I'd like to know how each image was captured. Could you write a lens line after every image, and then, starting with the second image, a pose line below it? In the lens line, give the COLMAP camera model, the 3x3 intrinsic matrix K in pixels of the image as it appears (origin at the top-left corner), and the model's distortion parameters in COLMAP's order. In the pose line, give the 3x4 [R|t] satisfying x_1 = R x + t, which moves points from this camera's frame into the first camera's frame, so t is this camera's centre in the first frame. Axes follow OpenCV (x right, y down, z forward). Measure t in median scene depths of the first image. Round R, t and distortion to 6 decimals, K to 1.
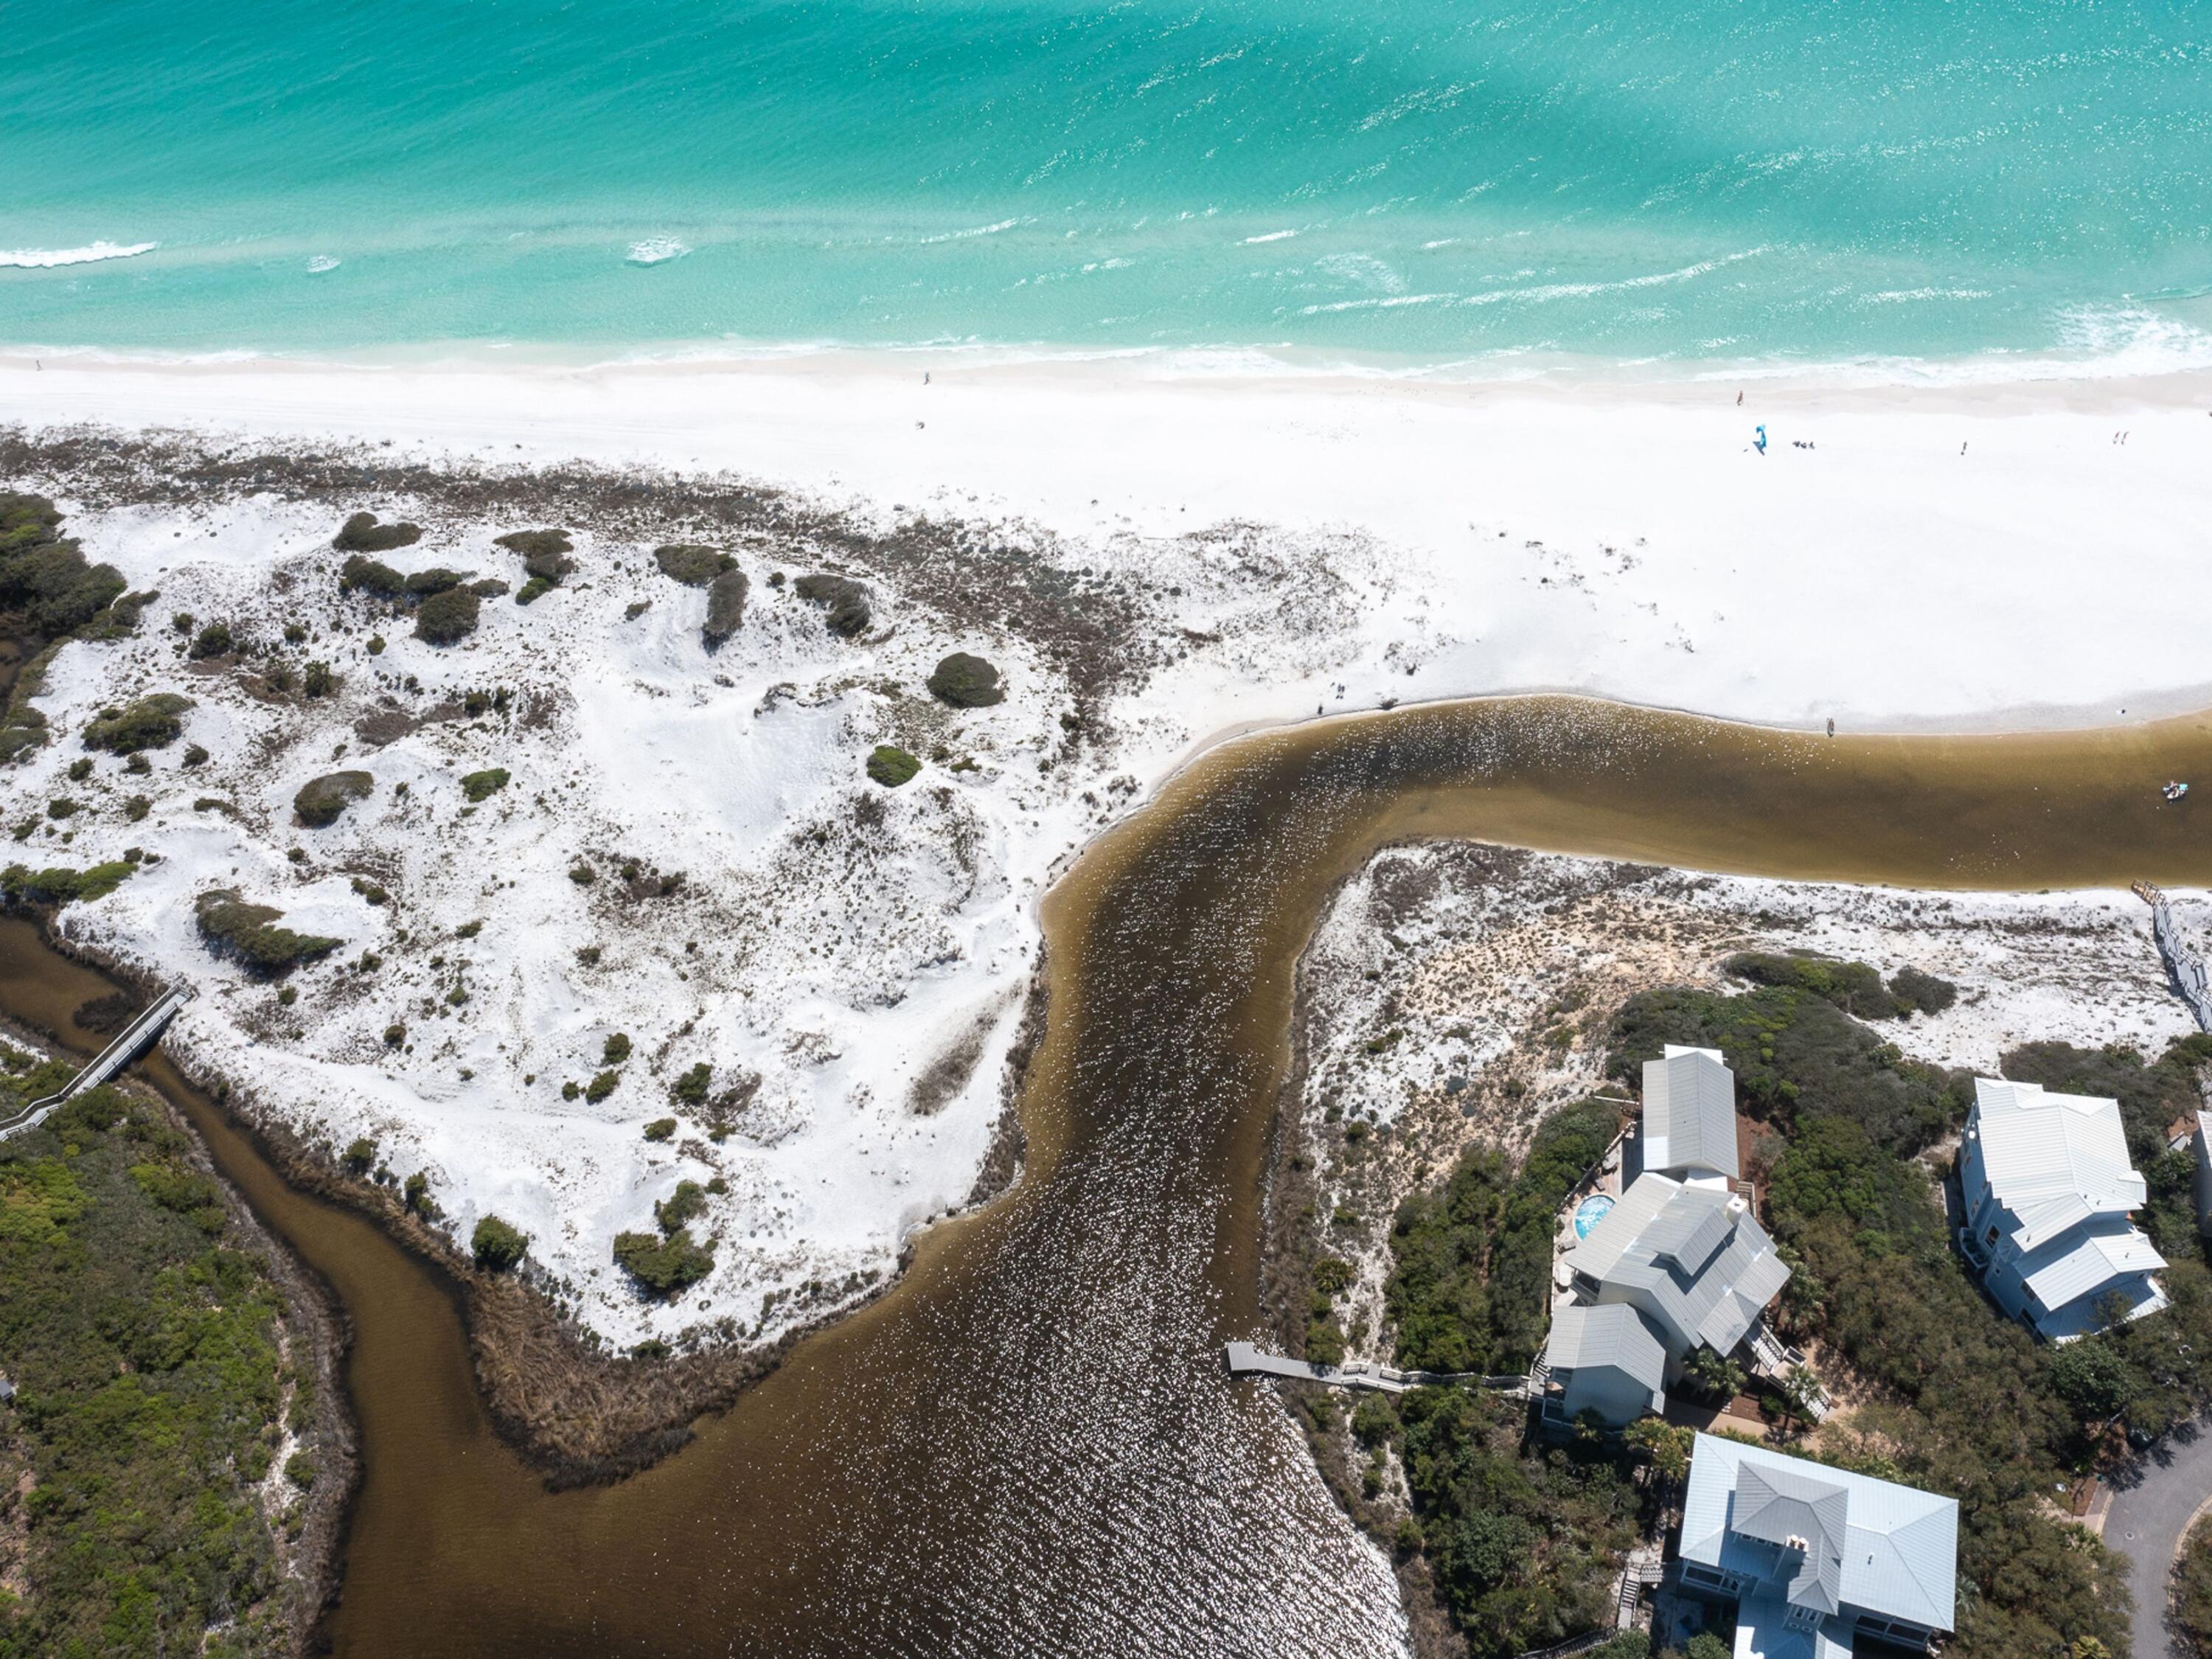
lens RADIAL K [[2013.8, 0, 1106.0], [0, 2013.8, 829.5], [0, 0, 1]] dist [-0.013286, 0.008409]
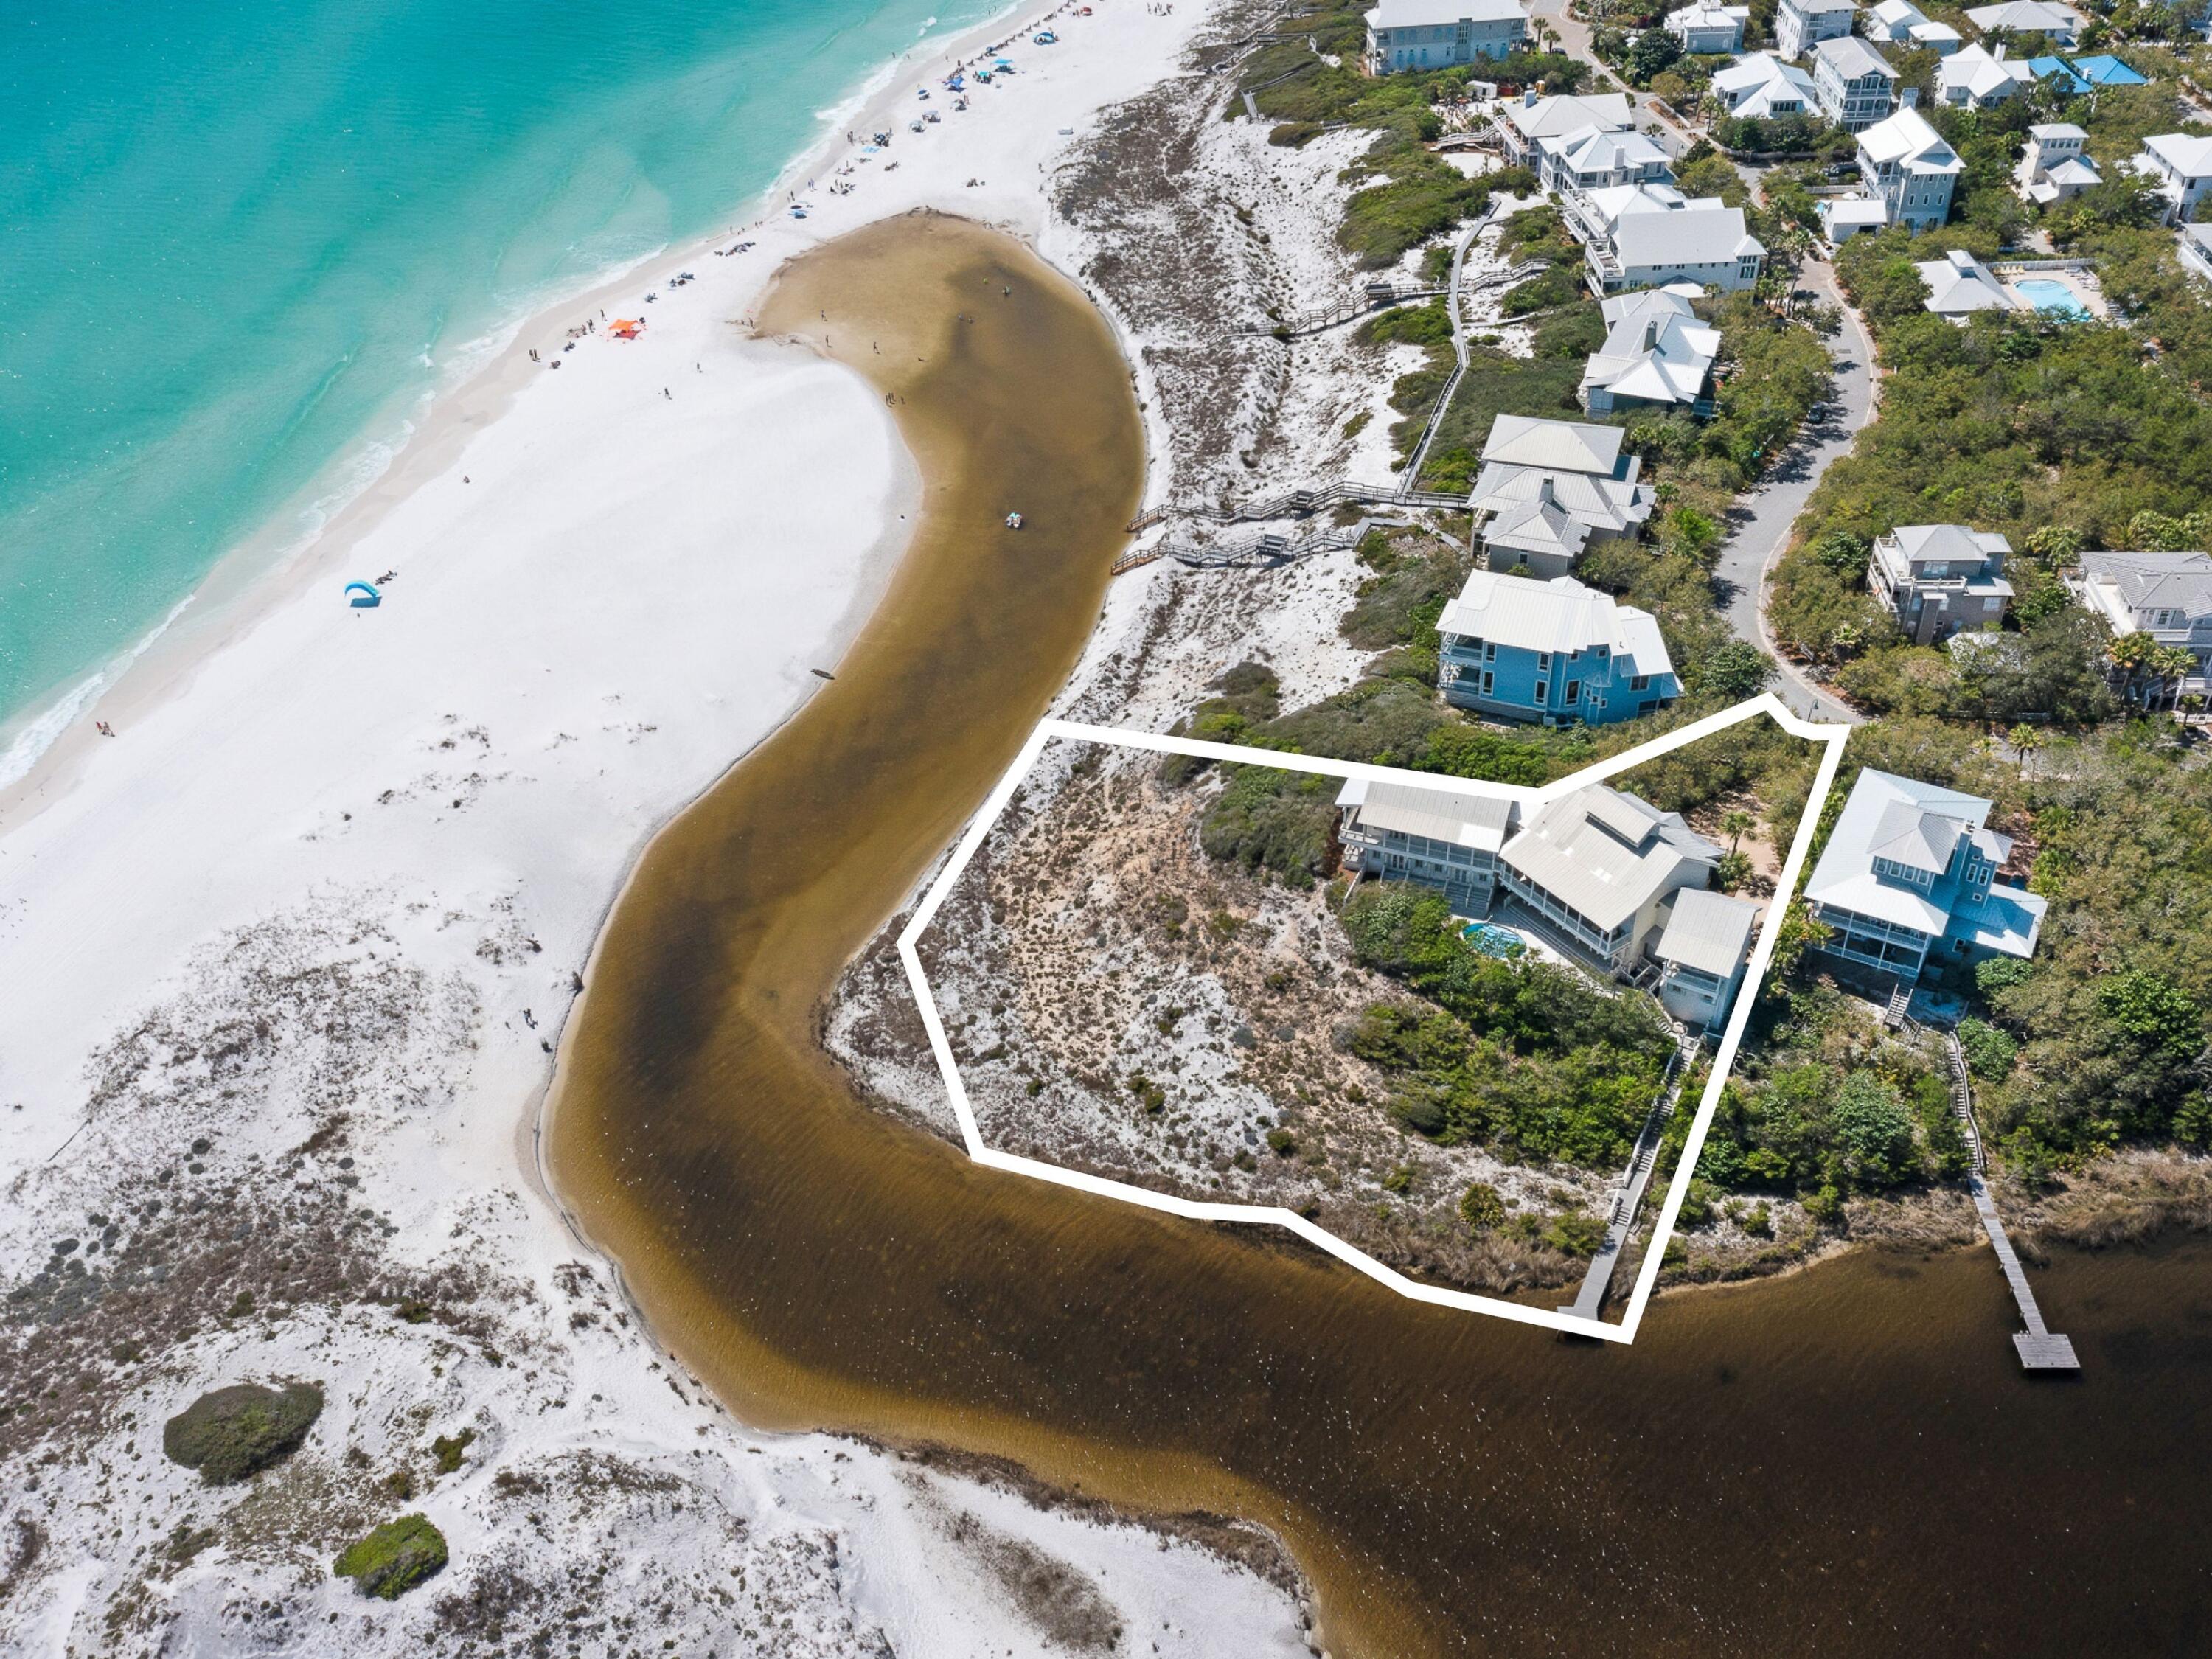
lens RADIAL K [[2013.8, 0, 1106.0], [0, 2013.8, 829.5], [0, 0, 1]] dist [-0.013286, 0.008409]
pose [[0.202430, -0.575063, 0.792670, -0.416689], [0.704352, 0.647854, 0.290126, -0.196505], [-0.680375, 0.499588, 0.536192, 0.495484]]
